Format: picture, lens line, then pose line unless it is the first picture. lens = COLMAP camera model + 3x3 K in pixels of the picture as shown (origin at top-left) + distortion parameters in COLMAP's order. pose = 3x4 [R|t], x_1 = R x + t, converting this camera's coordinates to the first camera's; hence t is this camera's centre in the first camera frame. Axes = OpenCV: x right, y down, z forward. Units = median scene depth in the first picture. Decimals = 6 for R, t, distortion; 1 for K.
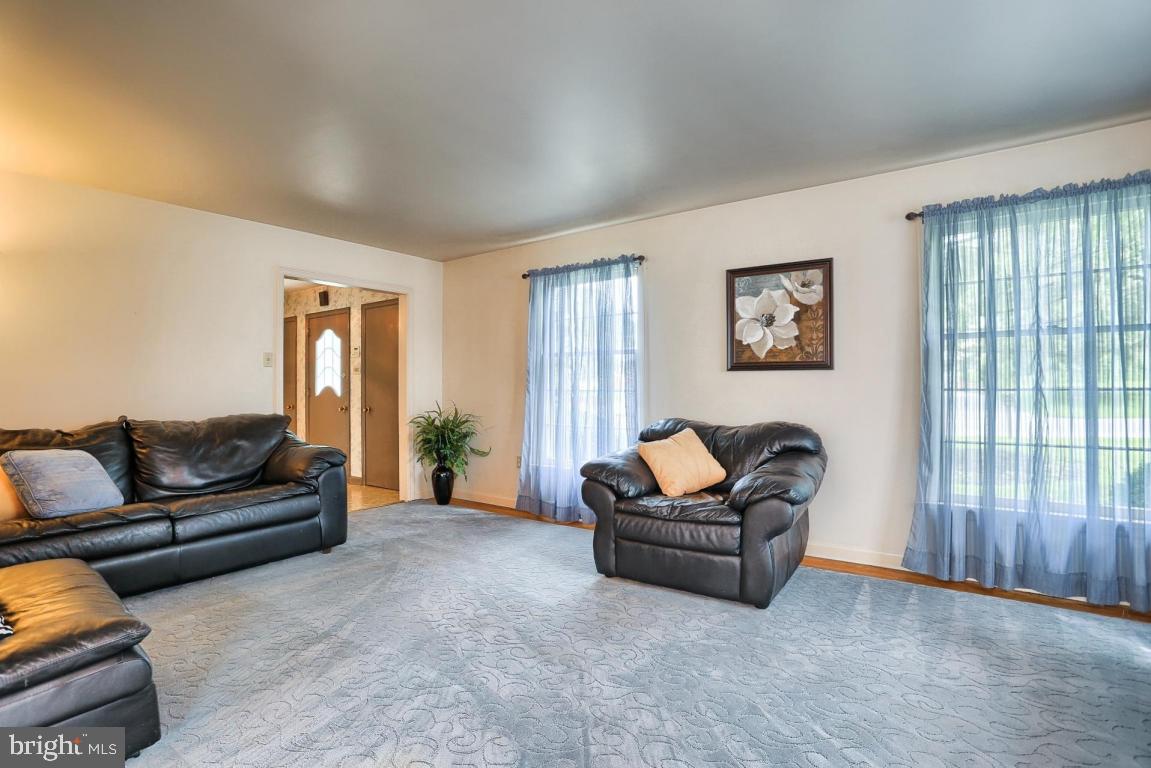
lens RADIAL K [[567.4, 0, 583.7], [0, 567.4, 381.7], [0, 0, 1]] dist [-0.048161, 0.010598]
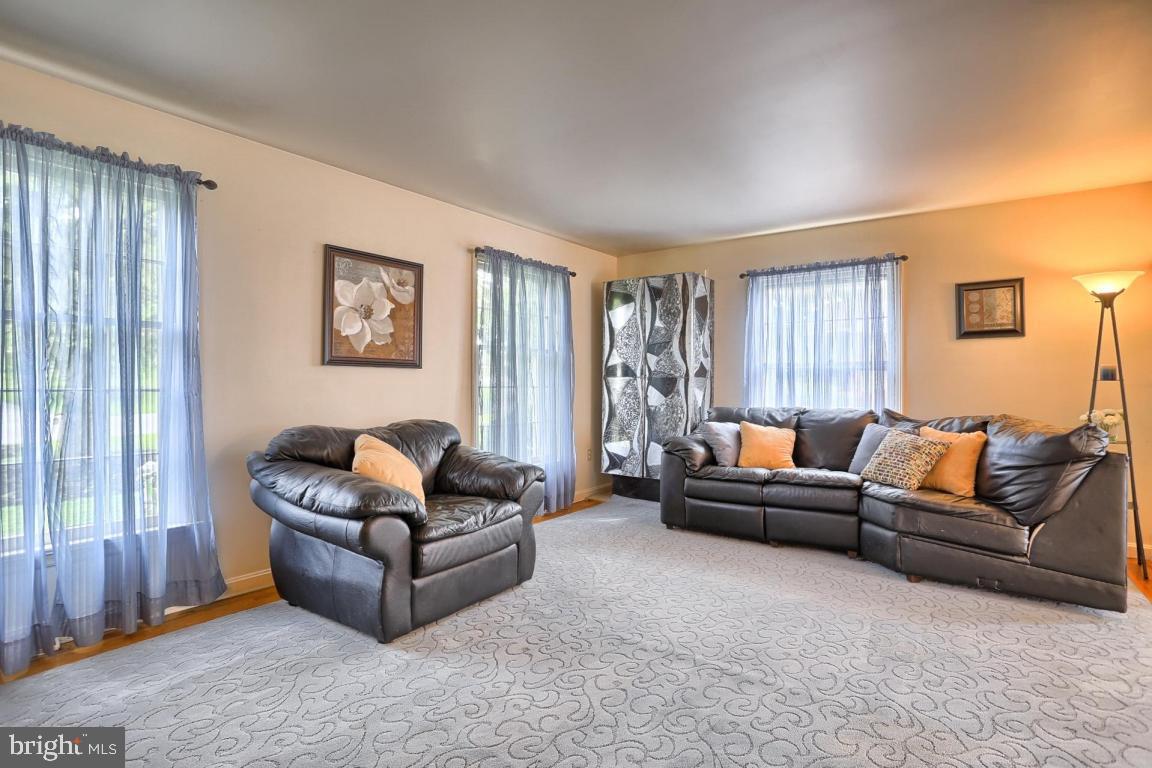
lens RADIAL K [[567.9, 0, 568.4], [0, 567.9, 382.3], [0, 0, 1]] dist [-0.048161, 0.010598]
pose [[0.014605, 0.006214, 0.999874, -0.585297], [-0.011368, 0.999917, -0.006049, 0.007528], [-0.999829, -0.011279, 0.014675, 0.647505]]
